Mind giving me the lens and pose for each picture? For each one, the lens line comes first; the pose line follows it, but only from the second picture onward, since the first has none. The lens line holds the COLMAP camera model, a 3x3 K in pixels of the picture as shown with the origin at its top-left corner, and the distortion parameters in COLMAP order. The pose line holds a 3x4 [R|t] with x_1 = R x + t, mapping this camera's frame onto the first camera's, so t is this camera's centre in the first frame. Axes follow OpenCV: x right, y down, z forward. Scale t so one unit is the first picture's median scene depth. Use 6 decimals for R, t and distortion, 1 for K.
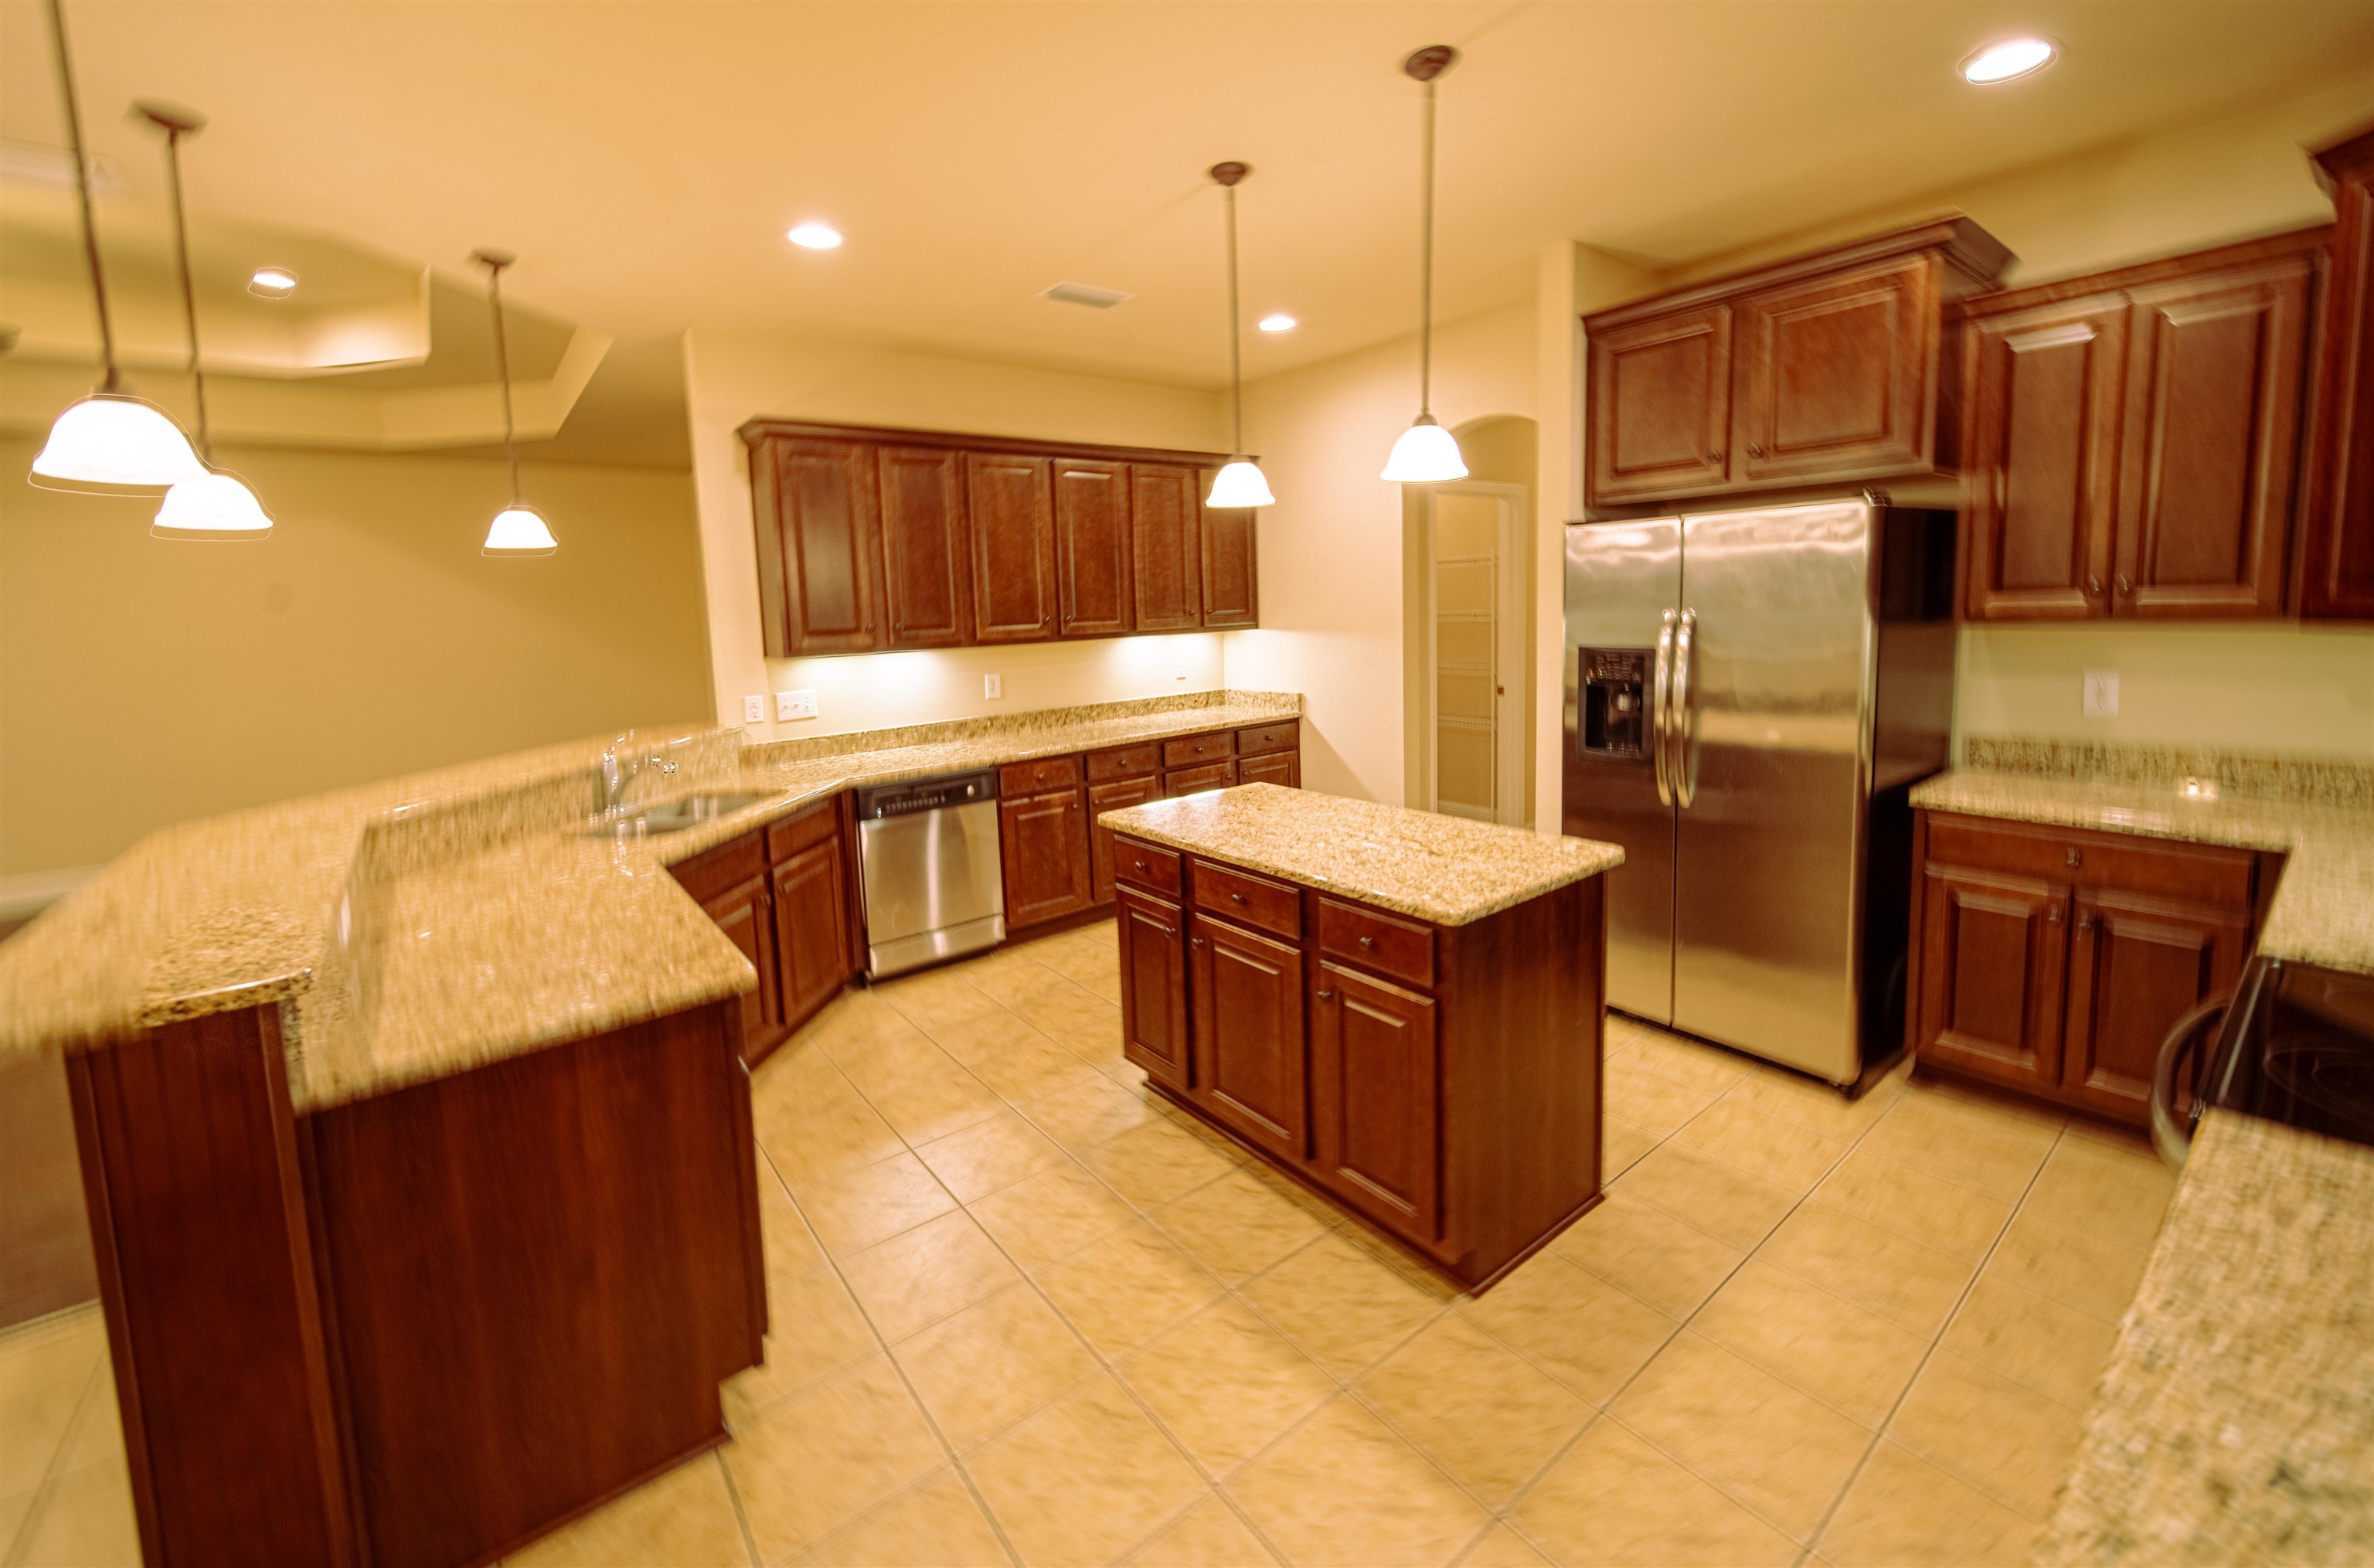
lens RADIAL K [[943.4, 0, 1178.1], [0, 943.4, 701.5], [0, 0, 1]] dist [-0.001243, 0.000029]
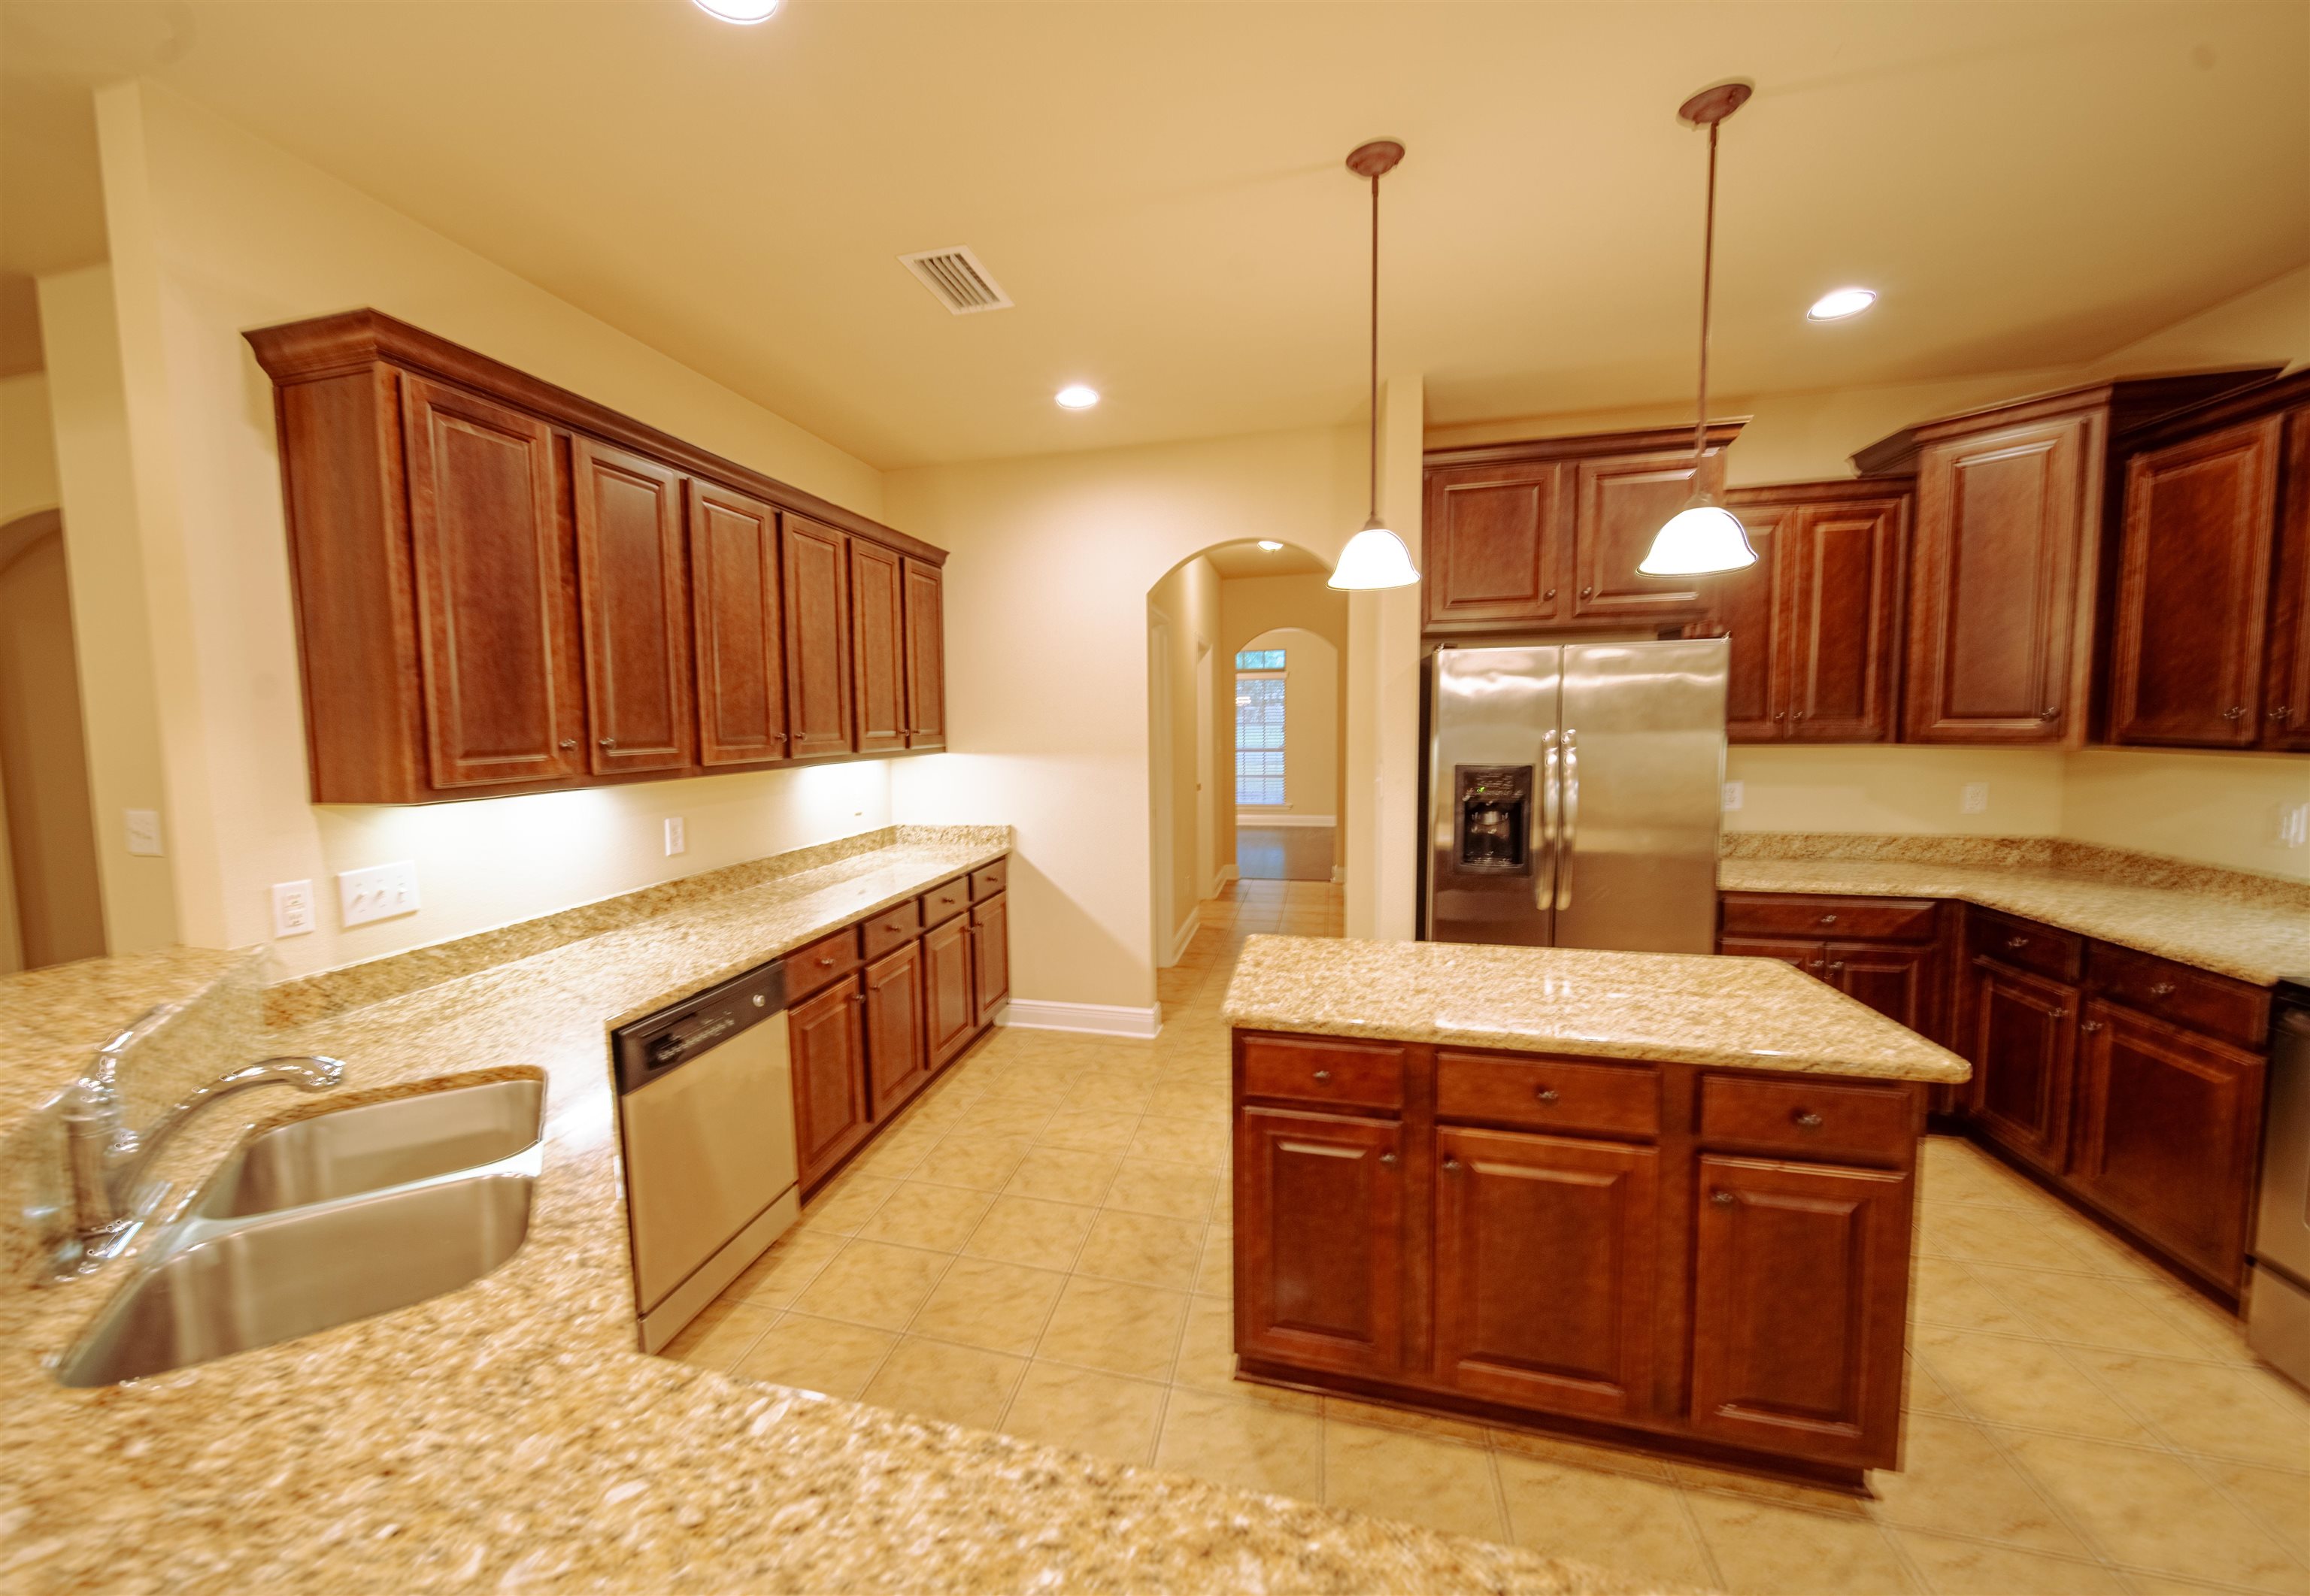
lens RADIAL K [[877.2, 0, 1081.5], [0, 877.2, 792.8], [0, 0, 1]] dist [0.000369, -0.000385]
pose [[0.803899, -0.023525, 0.594300, -0.395155], [0.047202, 0.998589, -0.024322, -0.021003], [-0.592889, 0.047604, 0.803876, 0.394526]]
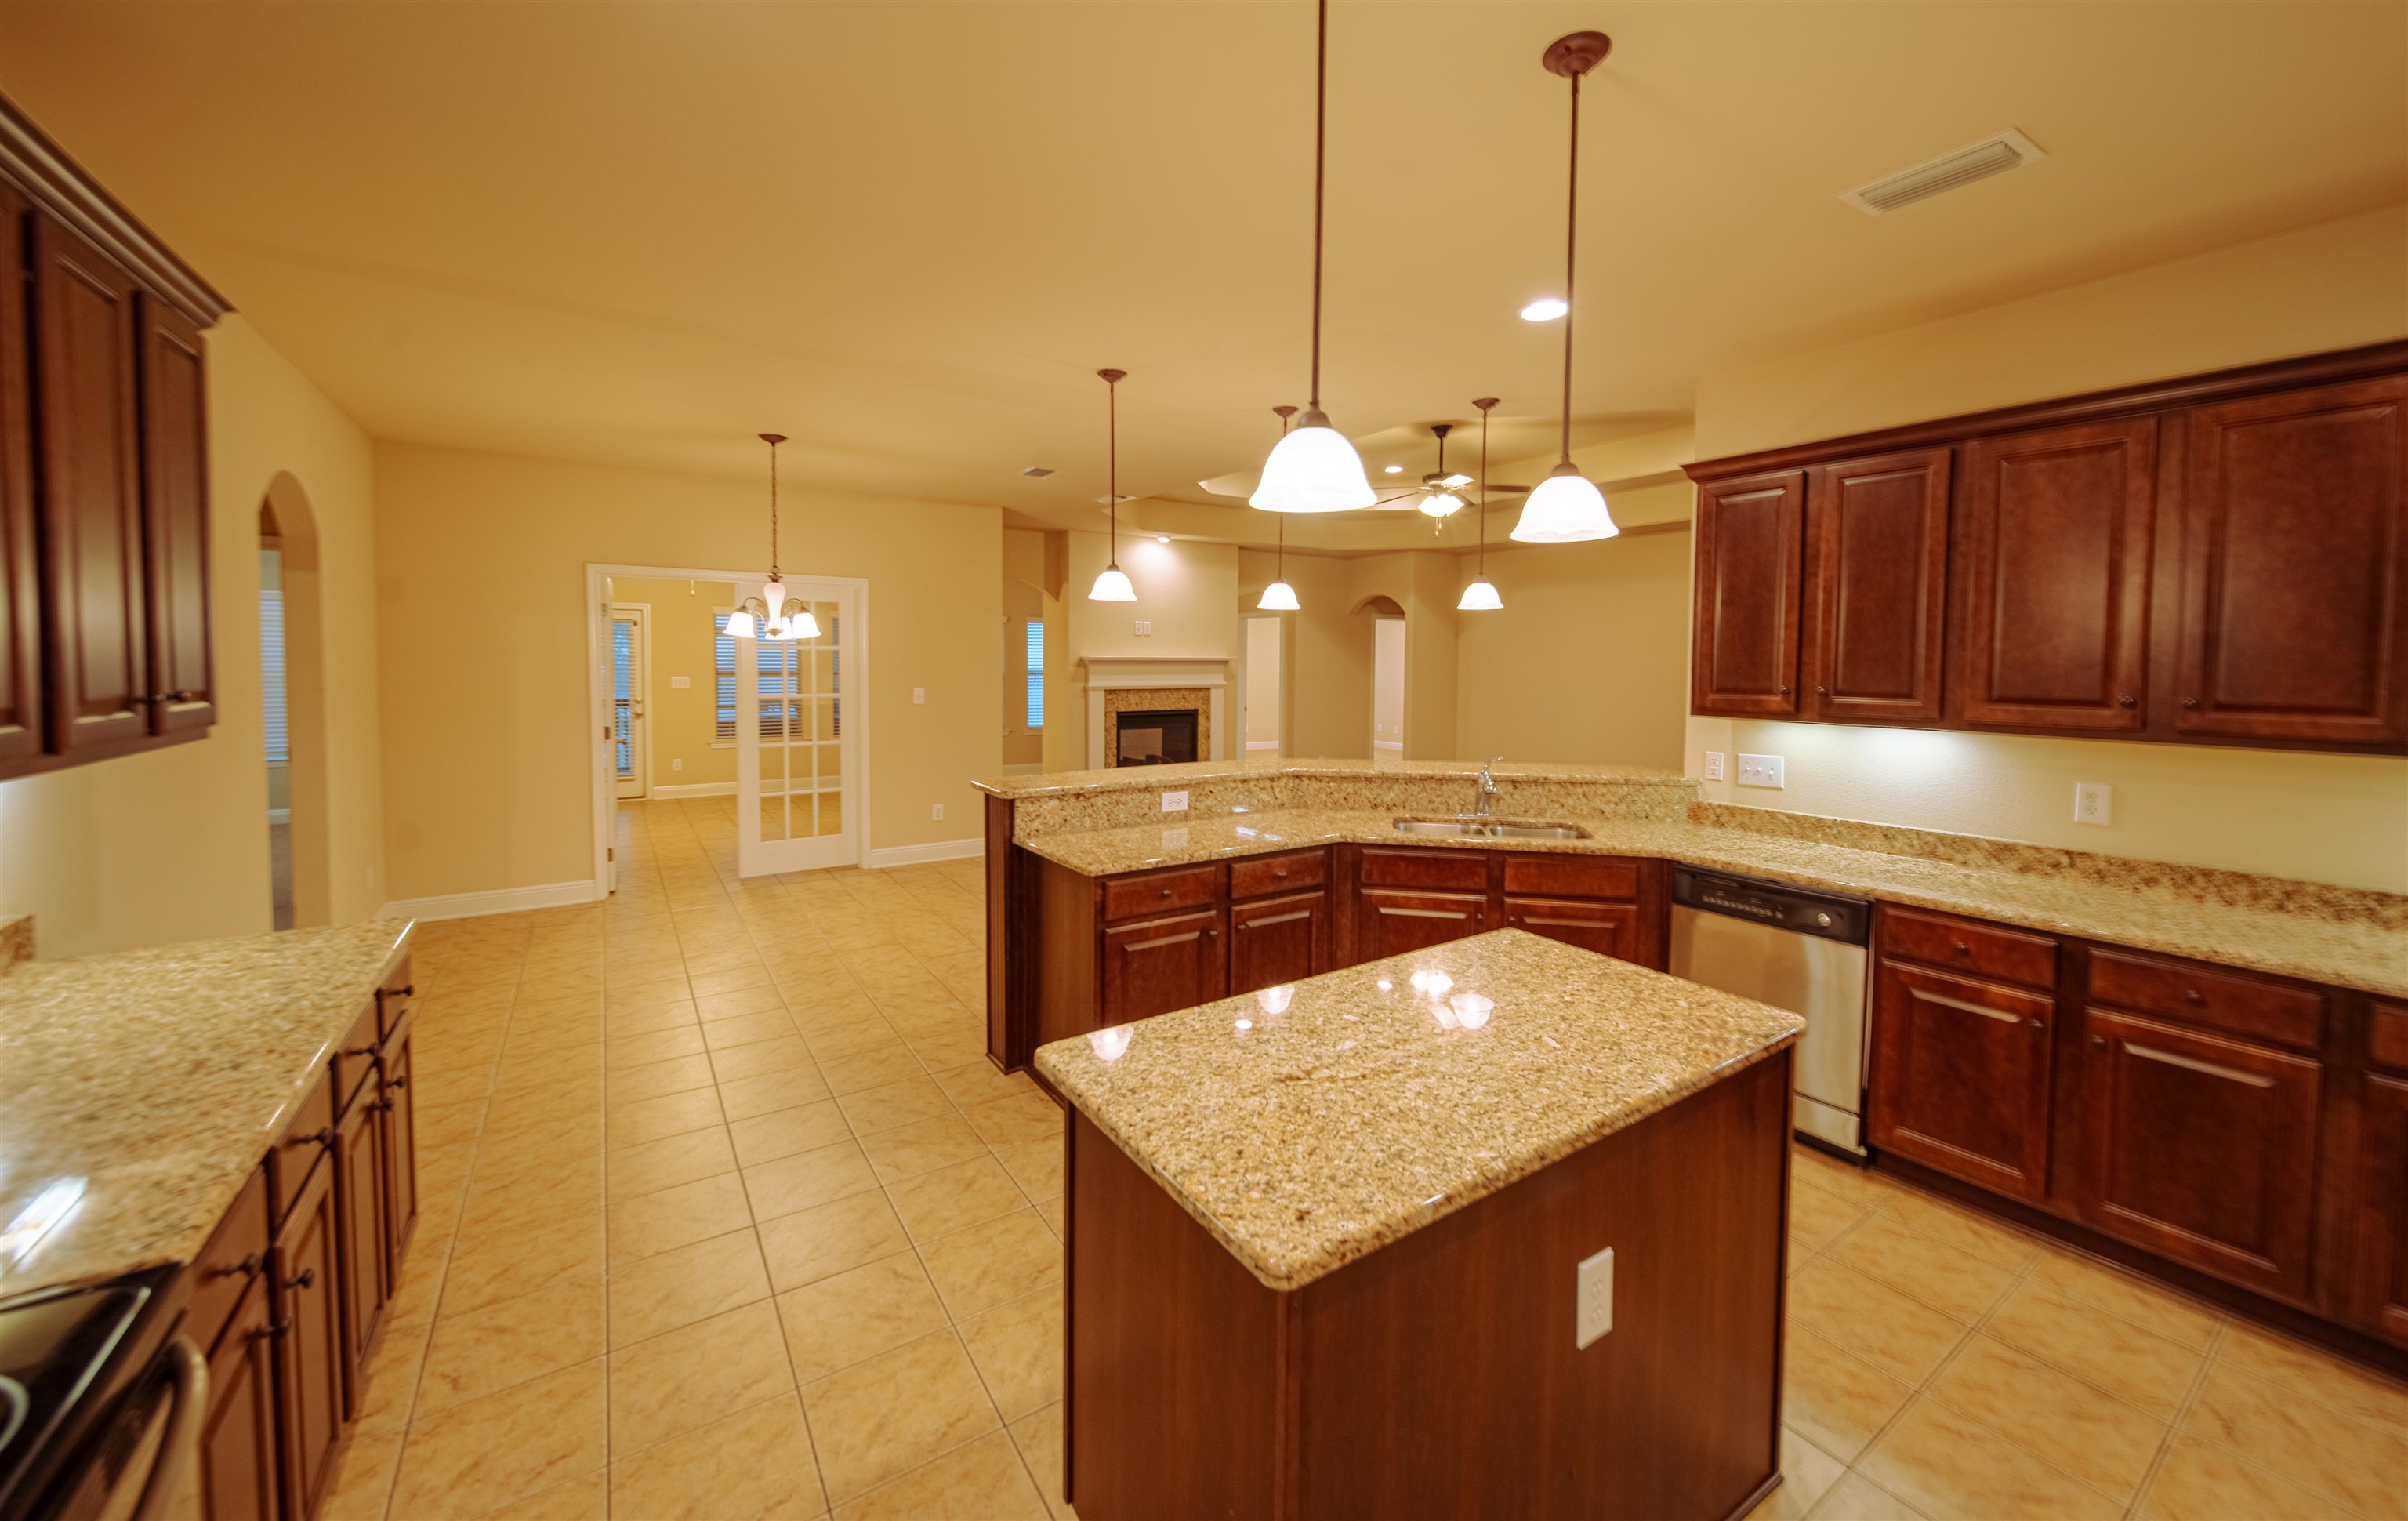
lens RADIAL K [[933.6, 0, 1200.4], [0, 933.6, 698.1], [0, 0, 1]] dist [0.000302, -0.000049]
pose [[-0.087596, 0.083591, -0.992643, 0.527382], [-0.108302, 0.989767, 0.092906, -0.091219], [0.990251, 0.115644, -0.077647, 0.562071]]
